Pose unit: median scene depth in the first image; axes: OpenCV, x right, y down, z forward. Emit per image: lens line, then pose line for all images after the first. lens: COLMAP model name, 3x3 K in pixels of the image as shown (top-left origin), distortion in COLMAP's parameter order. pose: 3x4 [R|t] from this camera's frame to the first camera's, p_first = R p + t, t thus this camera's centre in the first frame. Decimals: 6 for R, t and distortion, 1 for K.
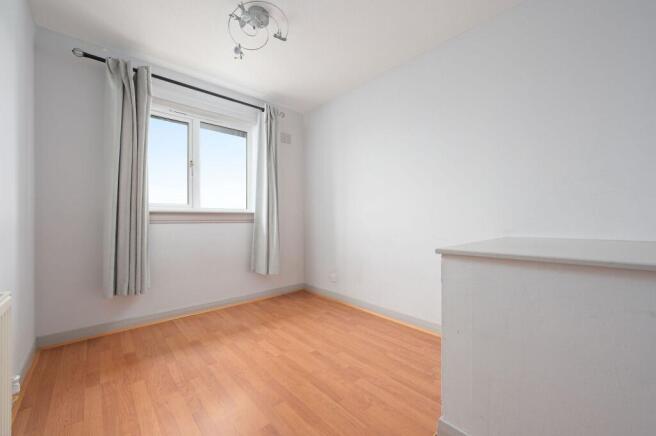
lens RADIAL K [[262.1, 0, 332.9], [0, 262.1, 219.7], [0, 0, 1]] dist [-0.000207, 0.000206]
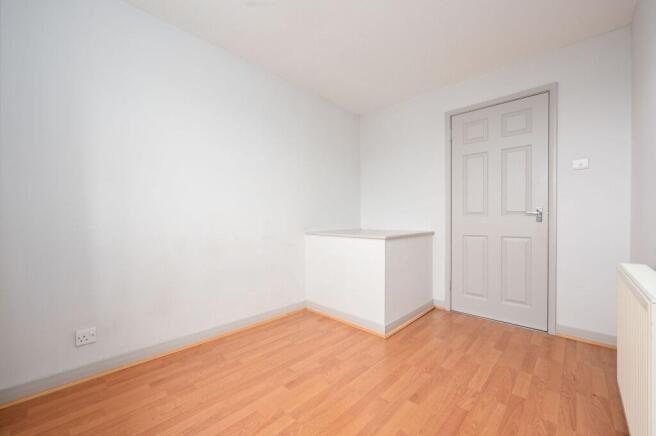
lens RADIAL K [[262.1, 0, 330.6], [0, 262.1, 221.0], [0, 0, 1]] dist [-0.000207, 0.000206]
pose [[-0.078429, -0.000422, 0.996920, -0.796056], [-0.000783, 1.000000, 0.000362, -0.000725], [-0.996919, -0.000752, -0.078429, 0.843064]]
